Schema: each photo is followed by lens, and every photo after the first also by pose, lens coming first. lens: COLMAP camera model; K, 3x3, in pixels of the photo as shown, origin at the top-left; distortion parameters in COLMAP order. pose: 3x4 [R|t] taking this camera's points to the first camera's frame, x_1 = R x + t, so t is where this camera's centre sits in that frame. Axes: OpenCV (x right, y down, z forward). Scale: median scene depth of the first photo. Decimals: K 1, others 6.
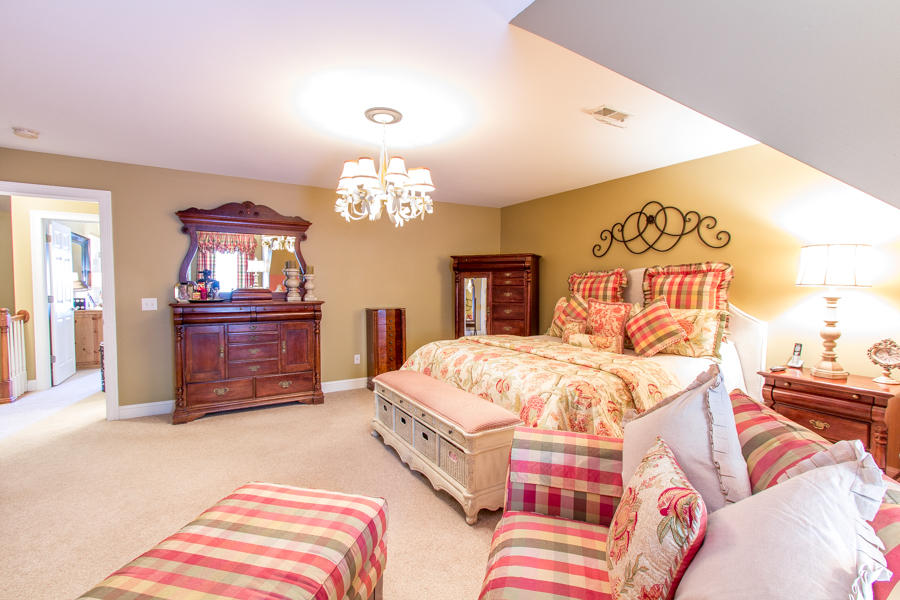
lens RADIAL K [[407.3, 0, 450.0], [0, 407.3, 300.0], [0, 0, 1]] dist [0.004212, 0.000812]
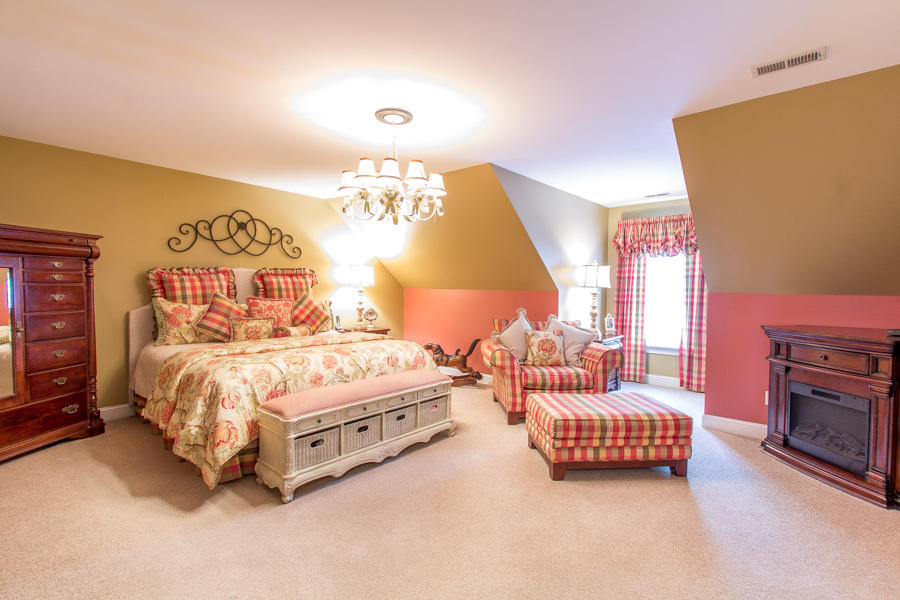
lens RADIAL K [[409.1, 0, 453.8], [0, 409.1, 300.6], [0, 0, 1]] dist [0.000148, -0.000774]
pose [[-0.313178, -0.042048, 0.948763, -0.844289], [0.020781, 0.998477, 0.051110, -0.036810], [-0.949467, 0.035723, -0.311827, 0.854736]]
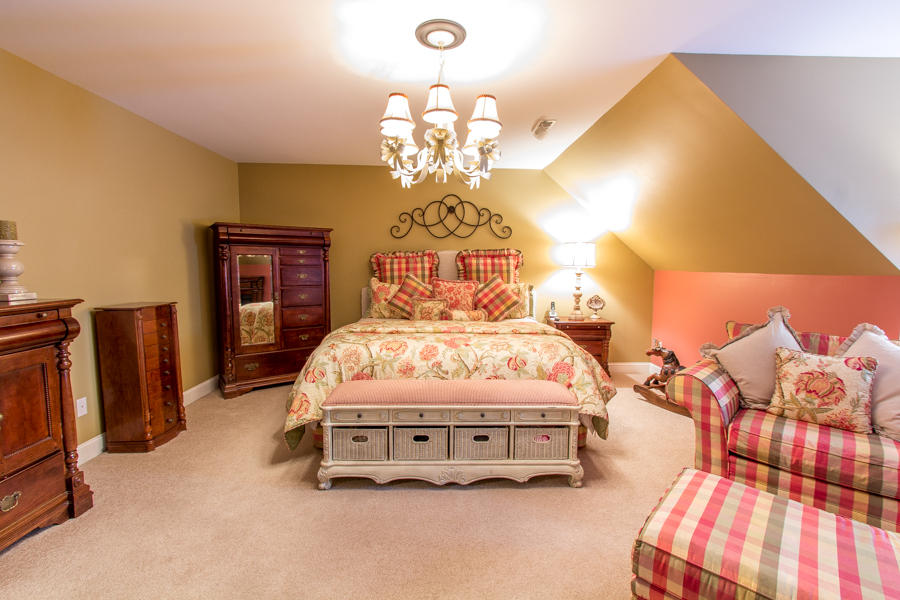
lens RADIAL K [[409.1, 0, 453.8], [0, 409.1, 300.6], [0, 0, 1]] dist [0.000148, -0.000774]
pose [[0.484041, -0.075650, 0.871769, -0.595207], [0.027088, 0.997074, 0.071483, -0.020158], [-0.874626, -0.010986, 0.484674, 0.442999]]
